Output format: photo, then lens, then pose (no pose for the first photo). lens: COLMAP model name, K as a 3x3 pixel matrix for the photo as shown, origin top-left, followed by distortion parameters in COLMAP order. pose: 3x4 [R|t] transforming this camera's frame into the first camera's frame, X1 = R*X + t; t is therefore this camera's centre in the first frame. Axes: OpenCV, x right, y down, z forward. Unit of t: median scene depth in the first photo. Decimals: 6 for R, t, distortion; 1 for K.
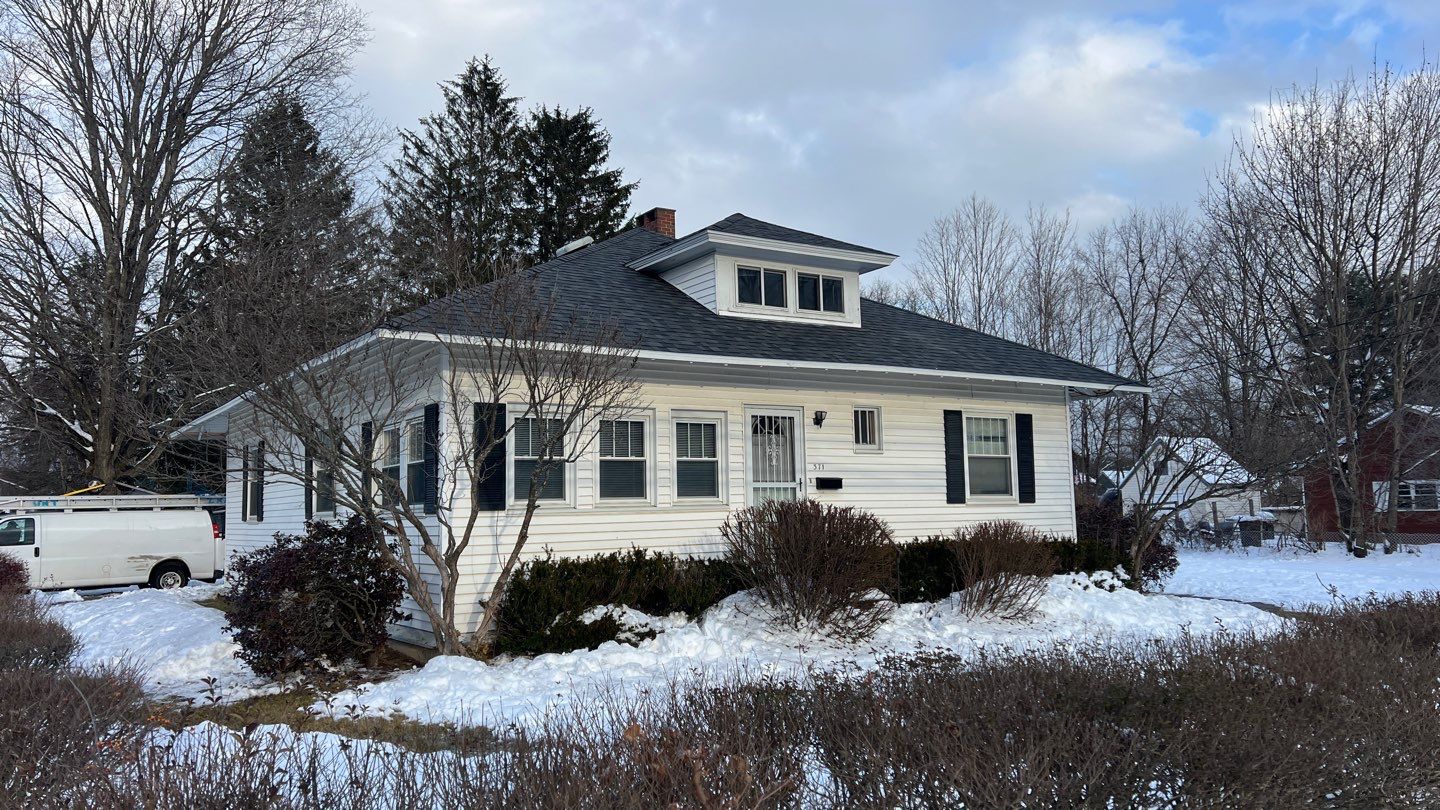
lens RADIAL K [[1072.1, 0, 781.5], [0, 1072.1, 347.4], [0, 0, 1]] dist [0.217920, 0.000089]
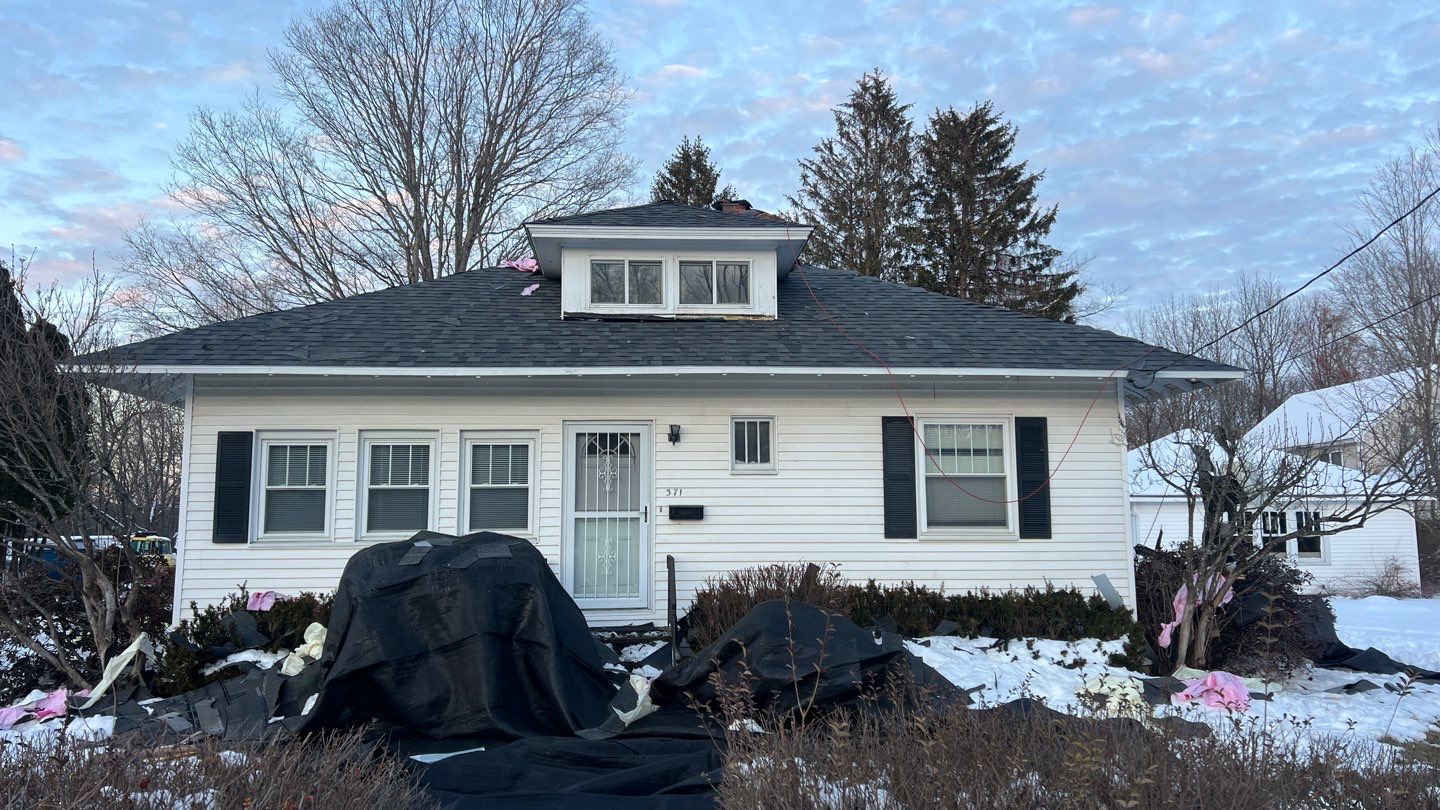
lens RADIAL K [[1157.2, 0, 794.4], [0, 1157.2, 304.8], [0, 0, 1]] dist [0.098444, 0.000092]
pose [[0.874188, -0.086435, -0.477833, 0.532096], [0.061621, 0.995821, -0.067398, 0.031954], [0.481662, 0.029474, 0.875861, 0.246915]]
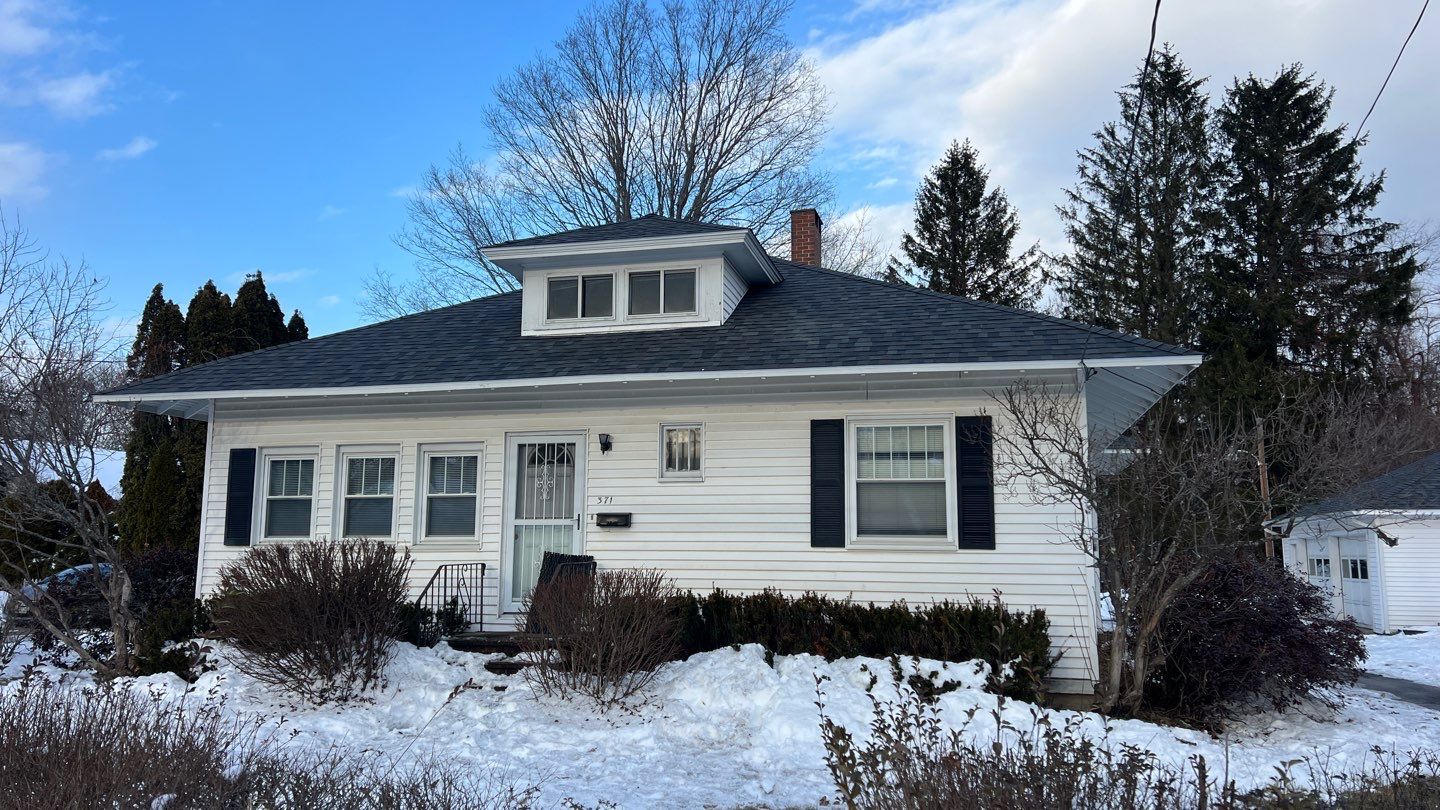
lens RADIAL K [[1157.2, 0, 794.4], [0, 1157.2, 304.8], [0, 0, 1]] dist [0.098444, 0.000092]
pose [[0.664616, -0.135983, -0.734707, 0.789687], [0.091441, 0.990711, -0.100648, 0.061991], [0.741569, -0.000290, 0.670877, 0.478093]]
